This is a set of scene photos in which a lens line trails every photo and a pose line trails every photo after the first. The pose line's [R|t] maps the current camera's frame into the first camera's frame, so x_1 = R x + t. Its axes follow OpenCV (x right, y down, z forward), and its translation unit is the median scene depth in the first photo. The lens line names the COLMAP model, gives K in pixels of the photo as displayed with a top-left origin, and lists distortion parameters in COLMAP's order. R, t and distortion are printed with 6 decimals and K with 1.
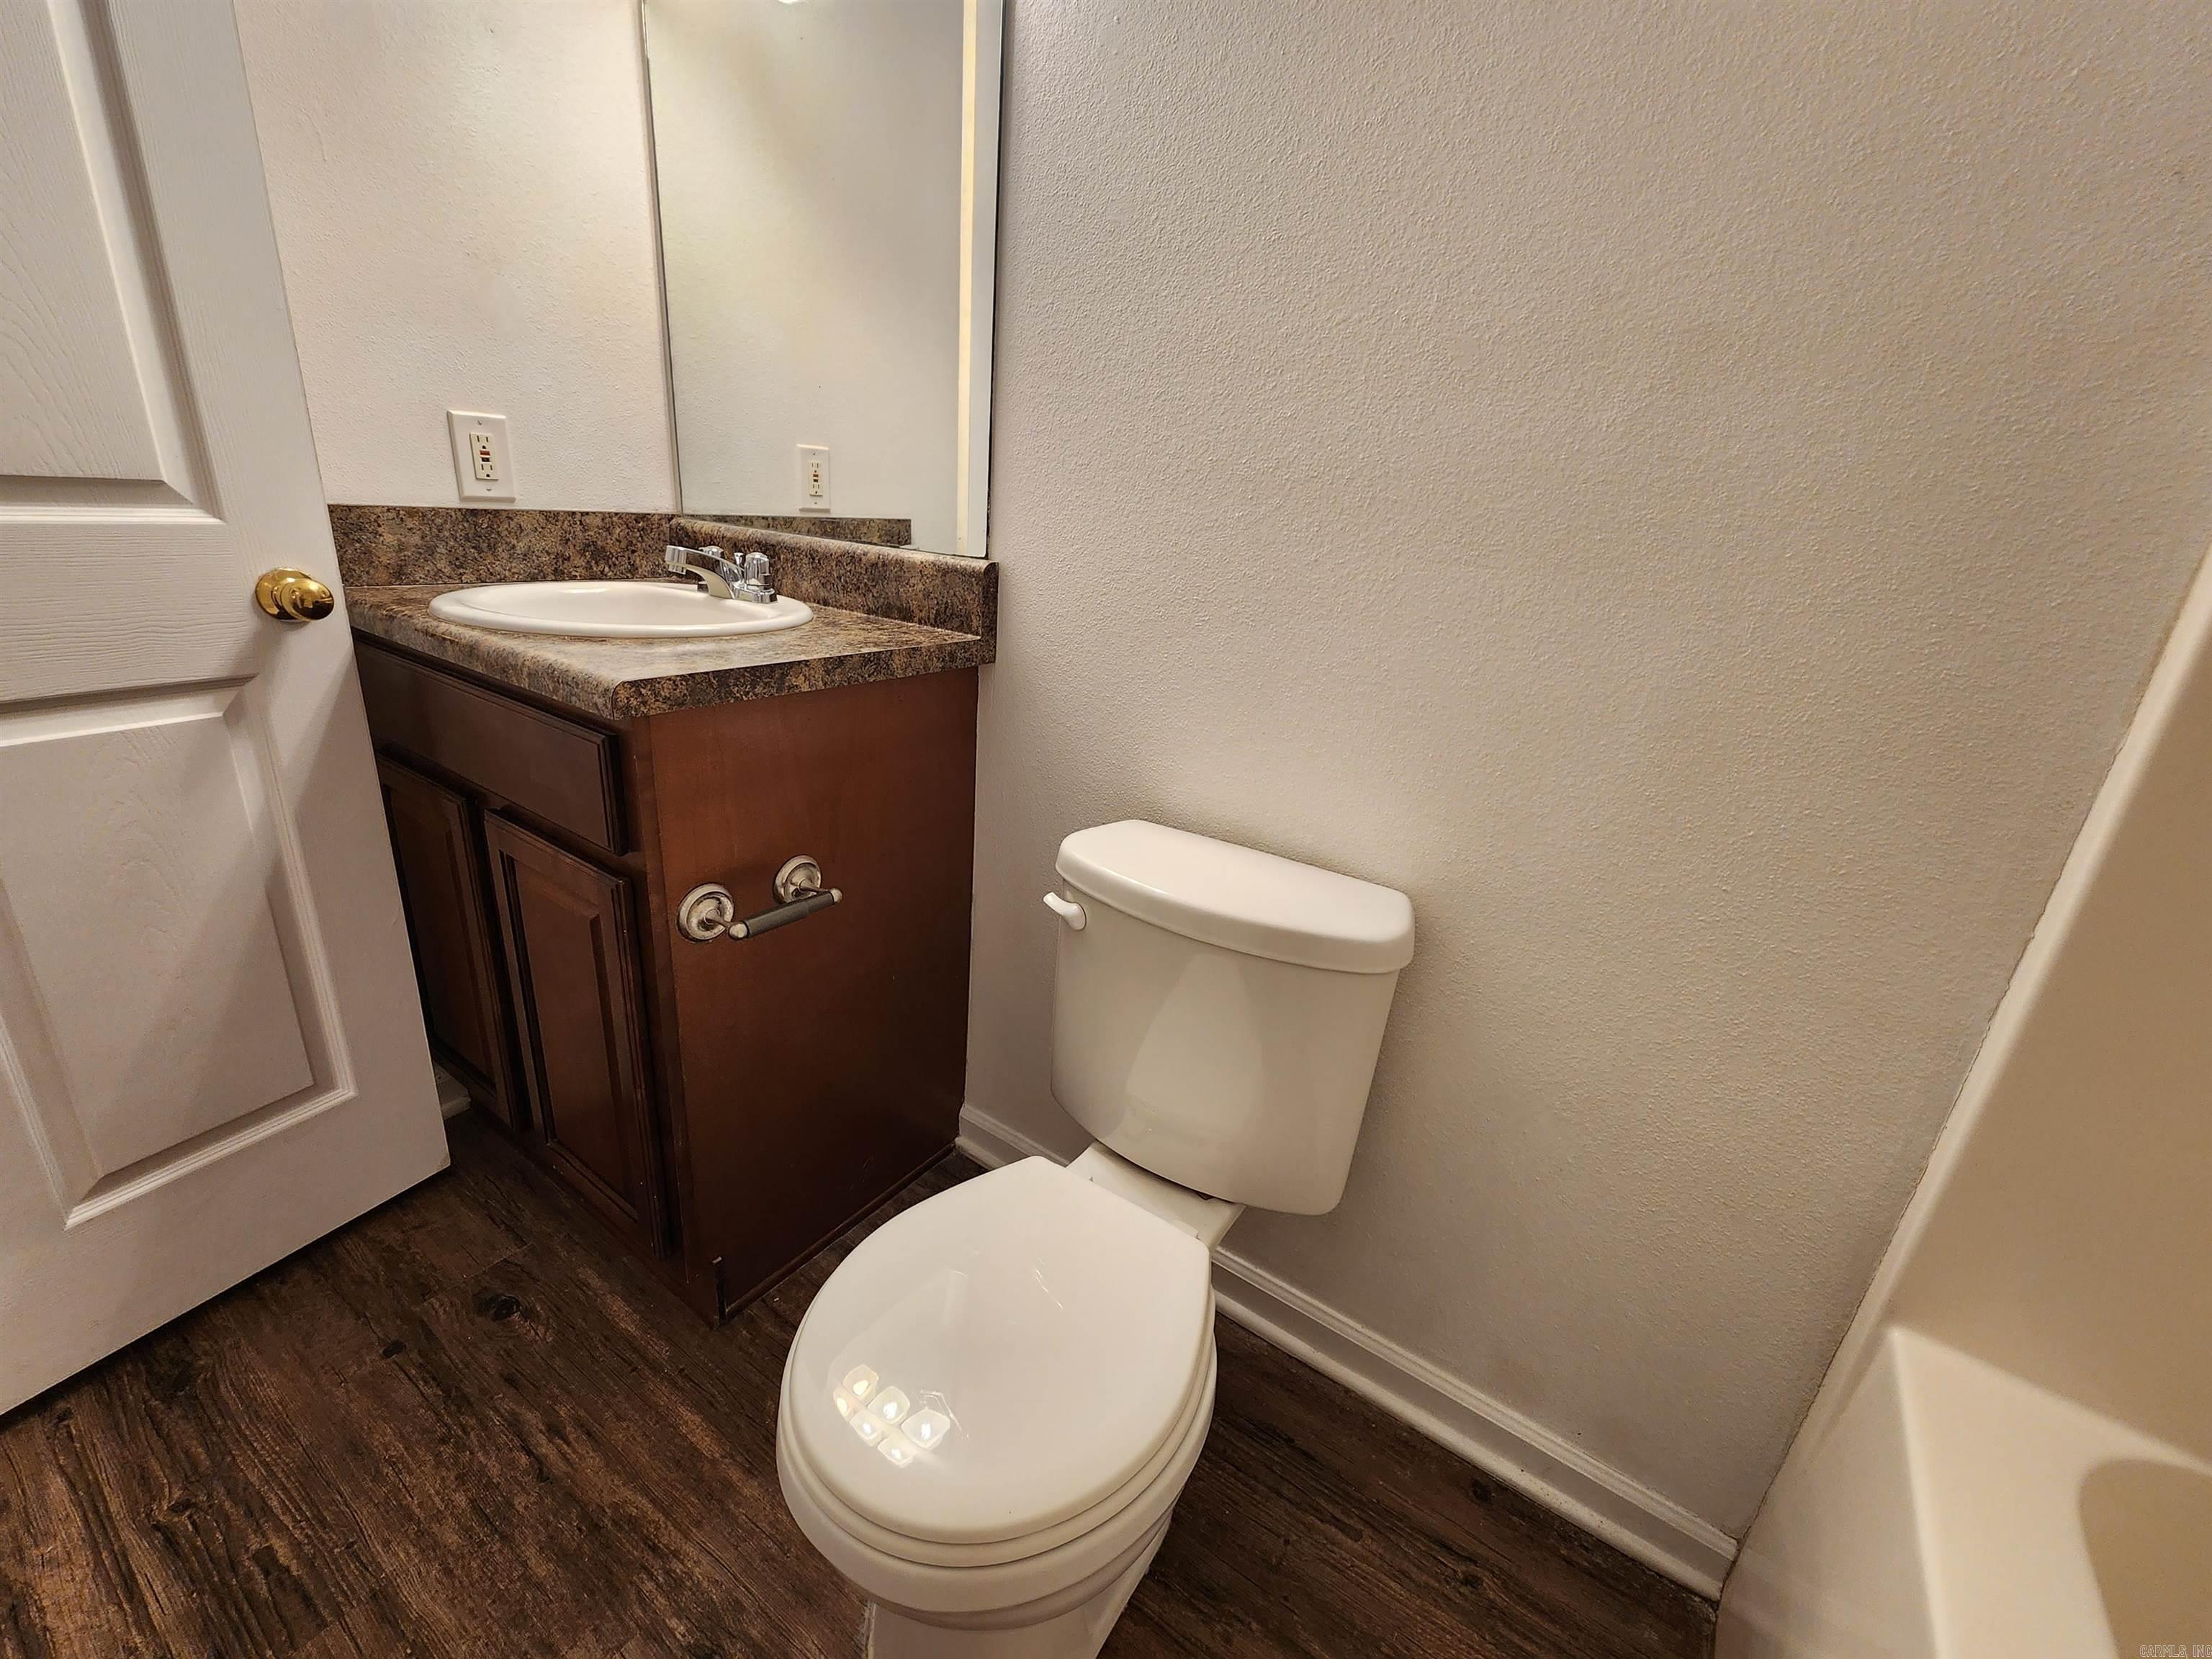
lens RADIAL K [[900.9, 0, 1108.1], [0, 900.9, 813.7], [0, 0, 1]] dist [-0.000781, -0.002393]
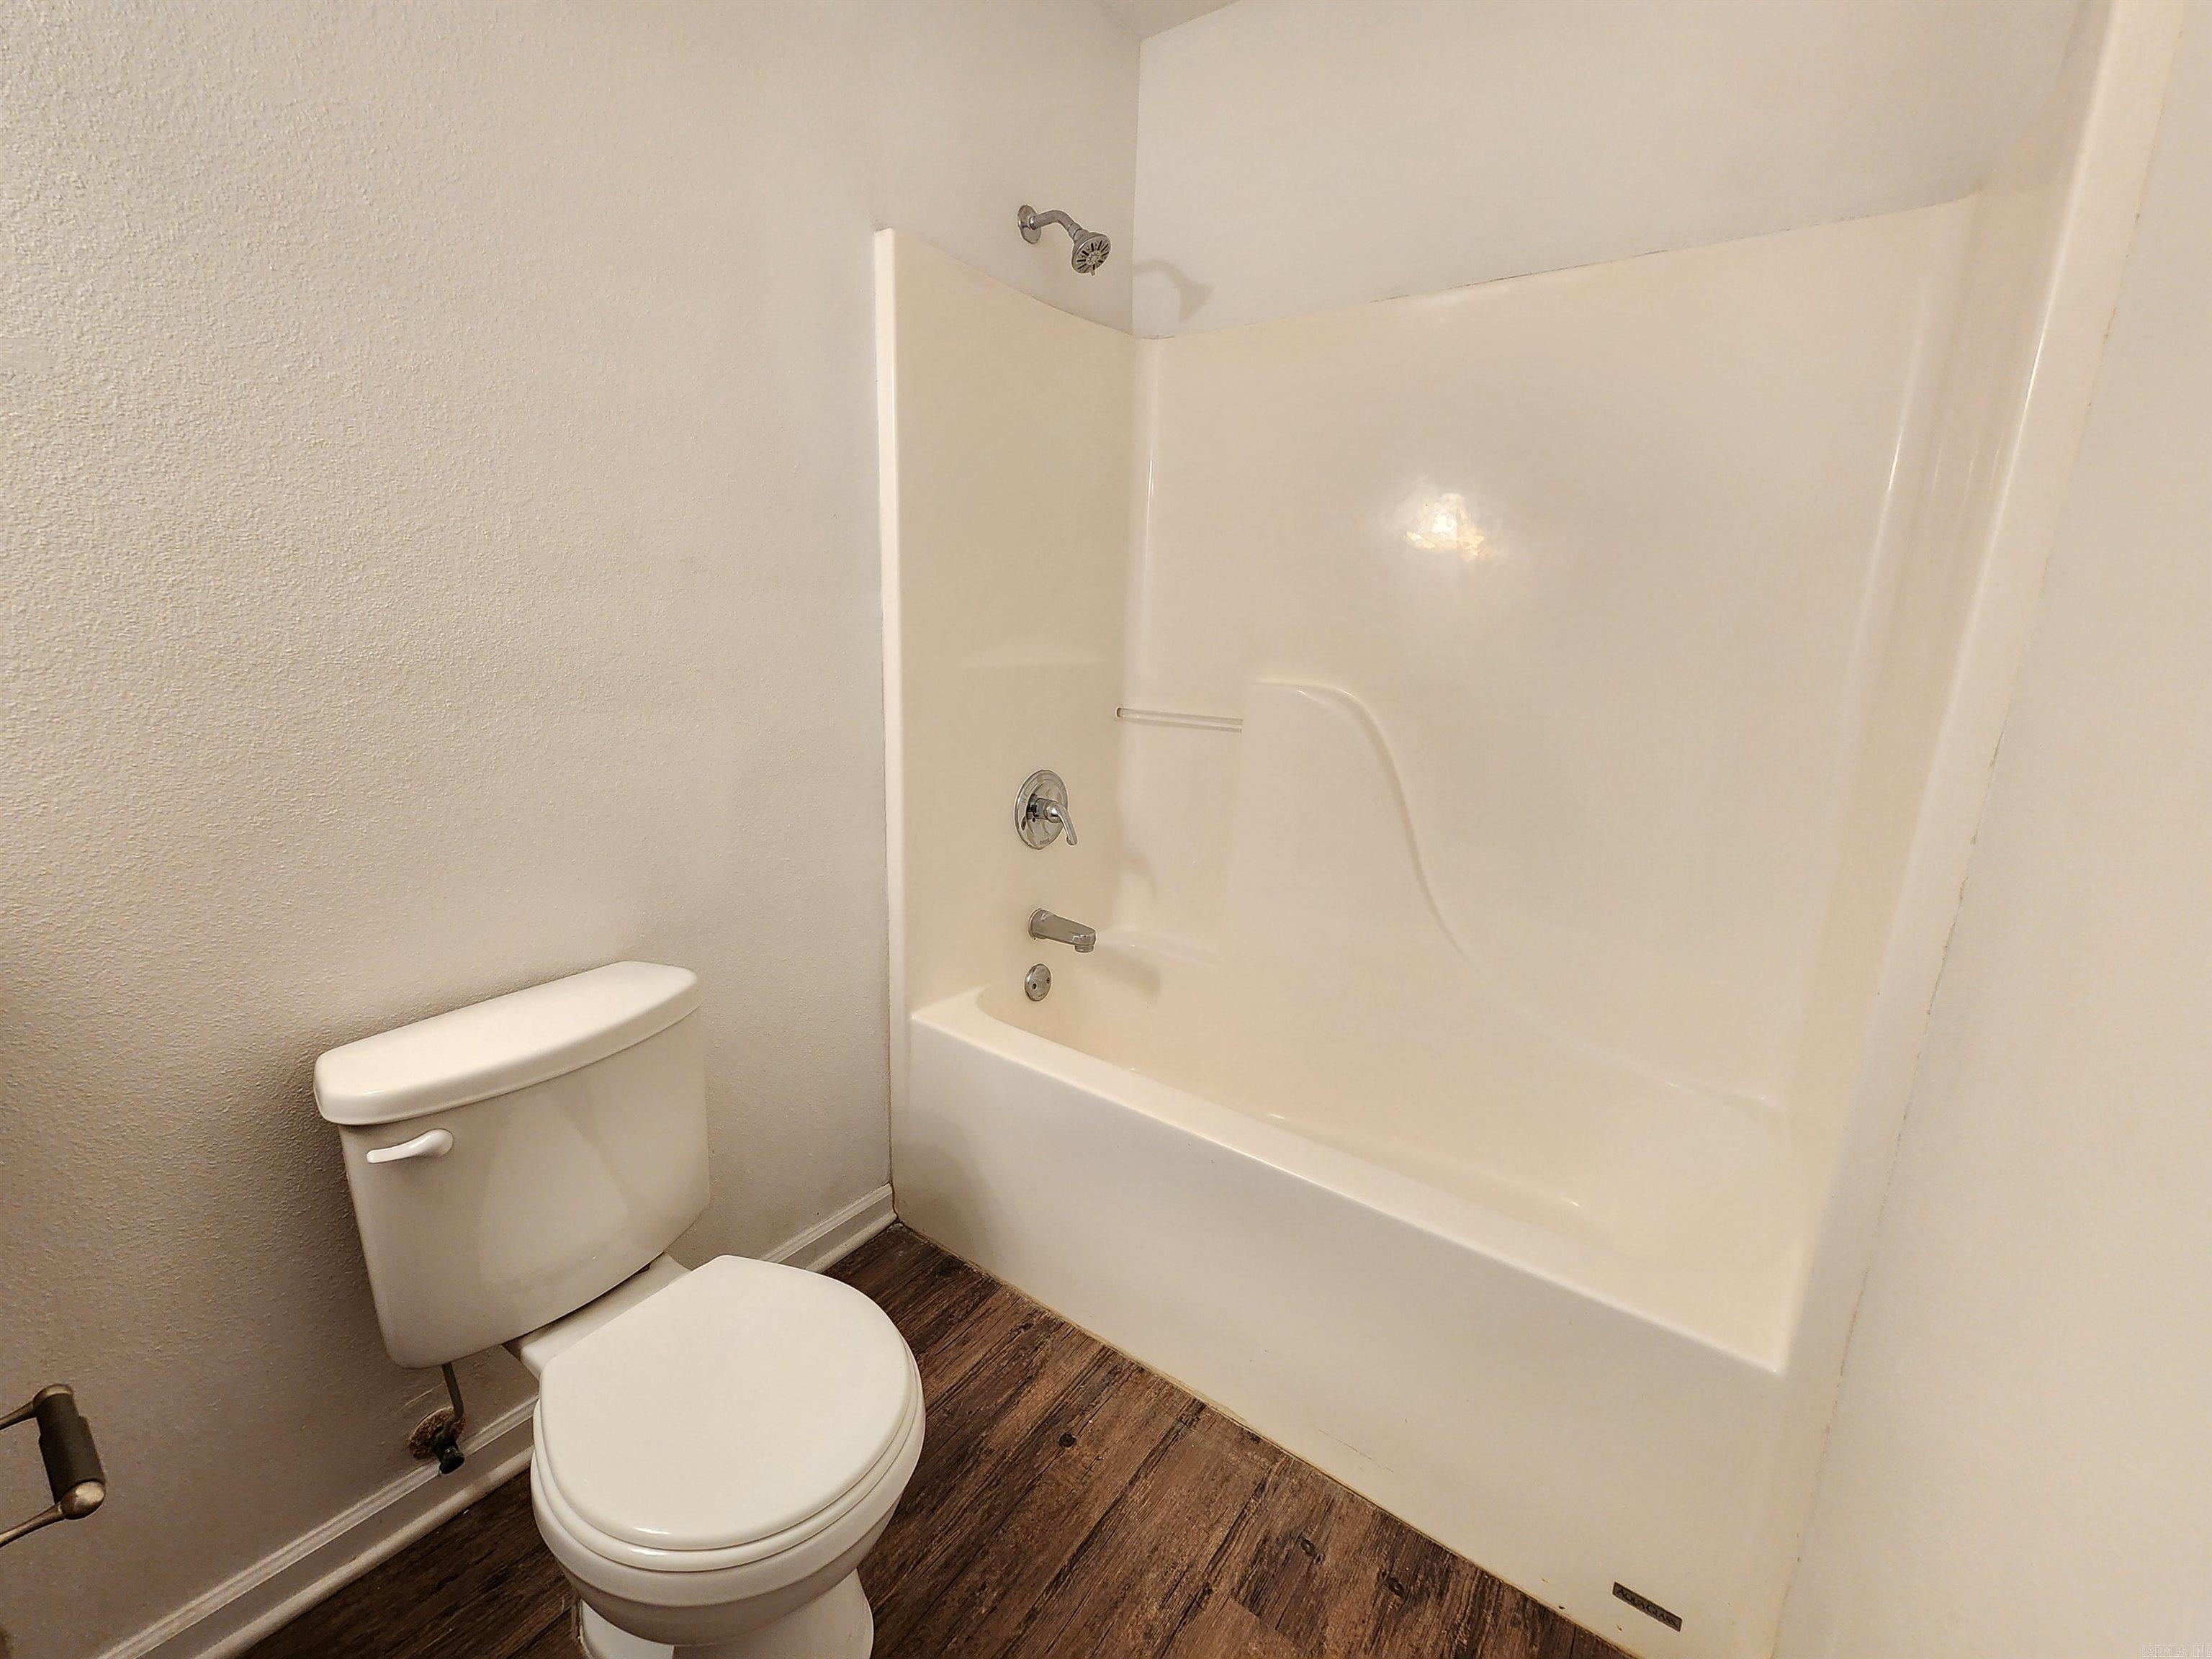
lens RADIAL K [[900.9, 0, 1103.6], [0, 900.9, 836.9], [0, 0, 1]] dist [-0.000781, -0.002393]
pose [[0.019070, -0.305857, 0.951887, -0.828374], [0.314033, 0.905711, 0.284729, -0.223901], [-0.949221, 0.293494, 0.113321, 0.156086]]
